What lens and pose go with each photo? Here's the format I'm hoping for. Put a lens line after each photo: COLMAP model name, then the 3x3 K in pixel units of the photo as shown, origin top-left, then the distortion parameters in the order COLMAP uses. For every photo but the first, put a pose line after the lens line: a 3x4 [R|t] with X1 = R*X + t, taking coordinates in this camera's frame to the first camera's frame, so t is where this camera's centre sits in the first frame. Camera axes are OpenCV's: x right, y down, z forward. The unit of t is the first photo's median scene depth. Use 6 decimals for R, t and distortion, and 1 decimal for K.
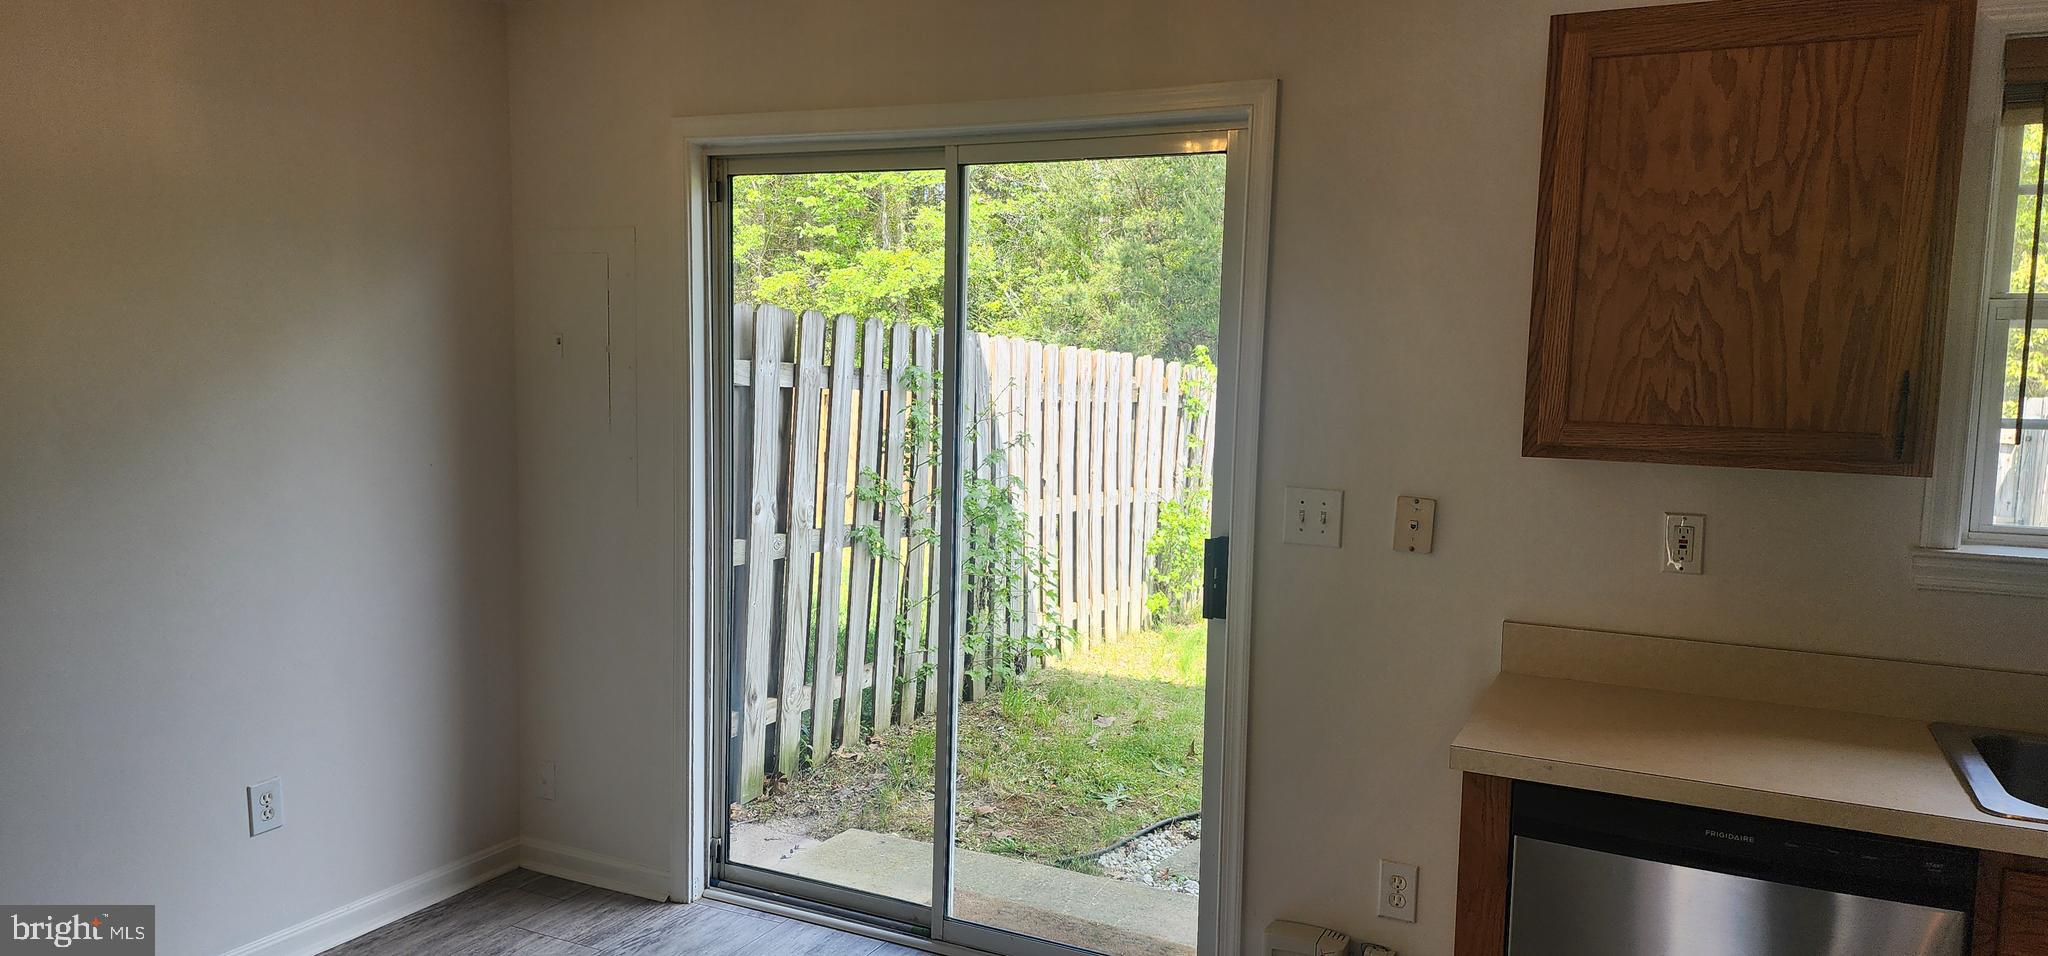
lens RADIAL K [[1394.4, 0, 1024.0], [0, 1394.4, 478.0], [0, 0, 1]] dist [0.133803, -0.142828]
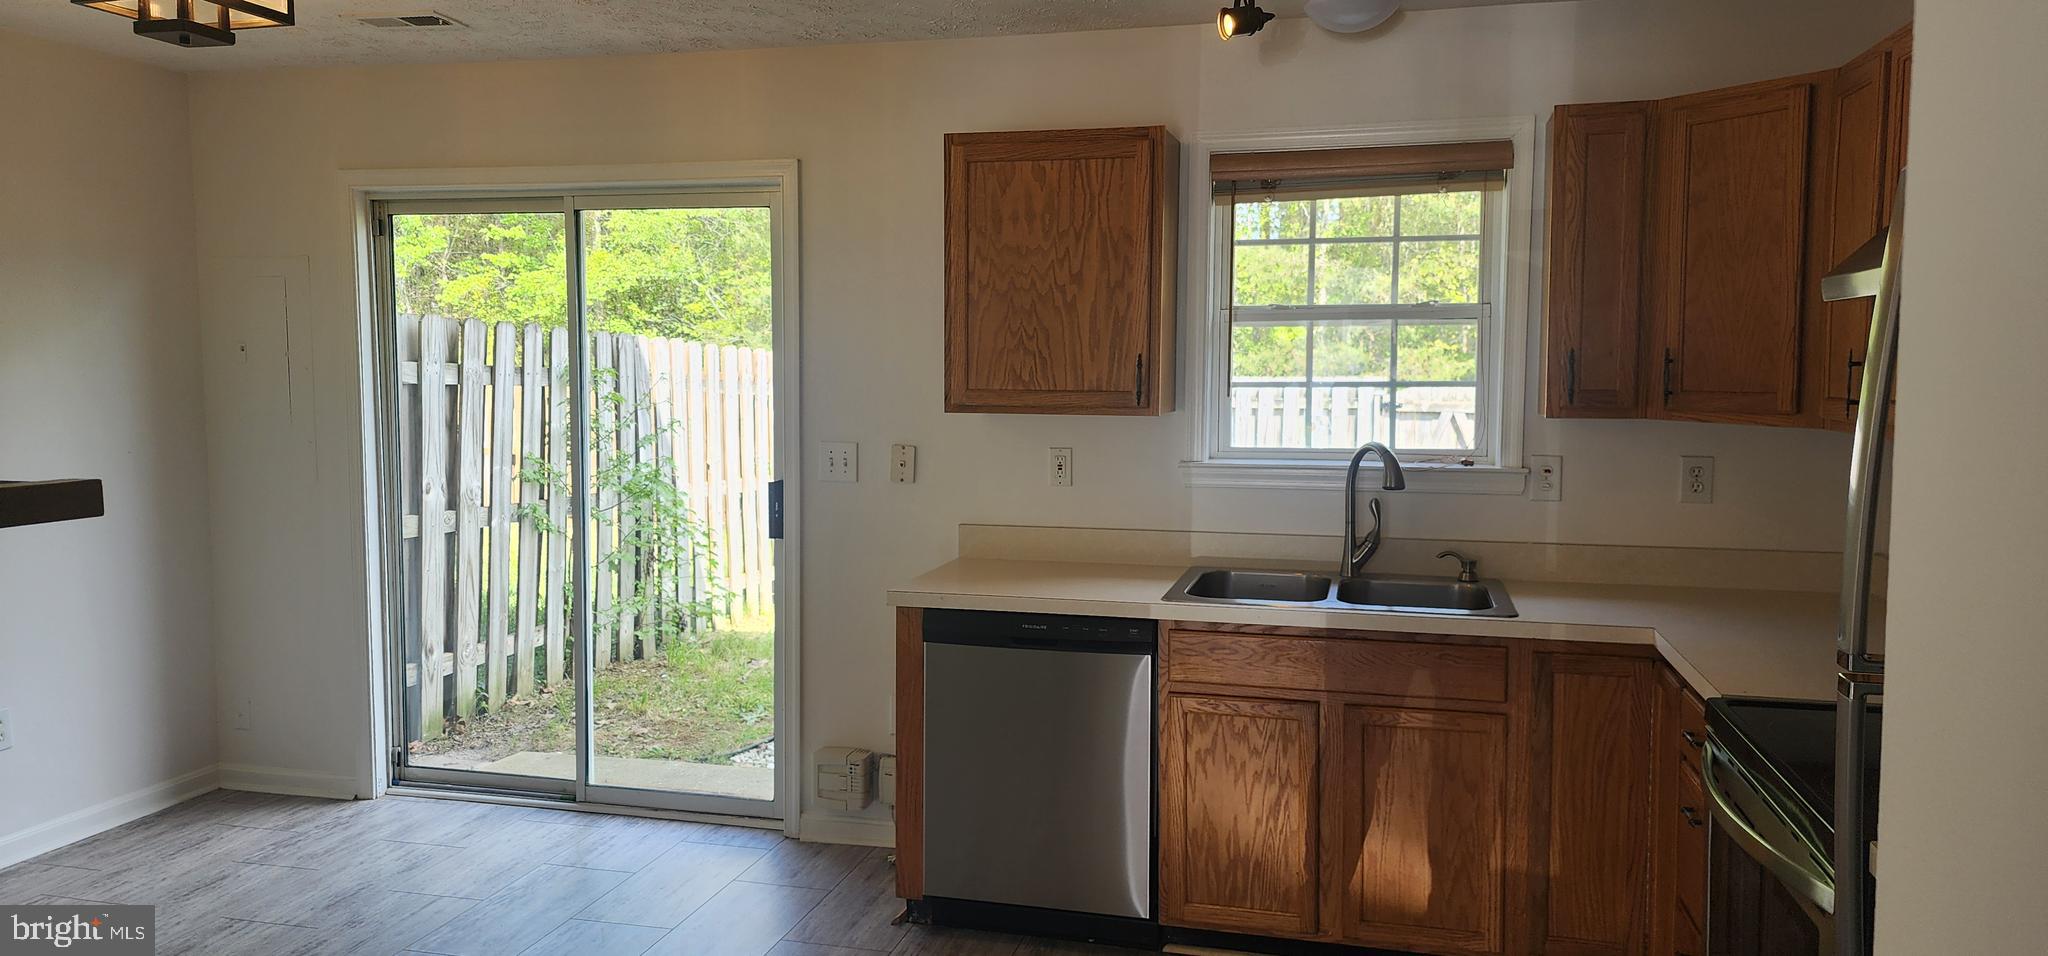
lens RADIAL K [[1391.1, 0, 1030.0], [0, 1391.1, 455.3], [0, 0, 1]] dist [0.088821, -0.062372]
pose [[0.978930, -0.033927, 0.201357, 0.075600], [0.036981, 0.999251, -0.011423, 0.029986], [-0.200818, 0.018629, 0.979451, -0.295036]]
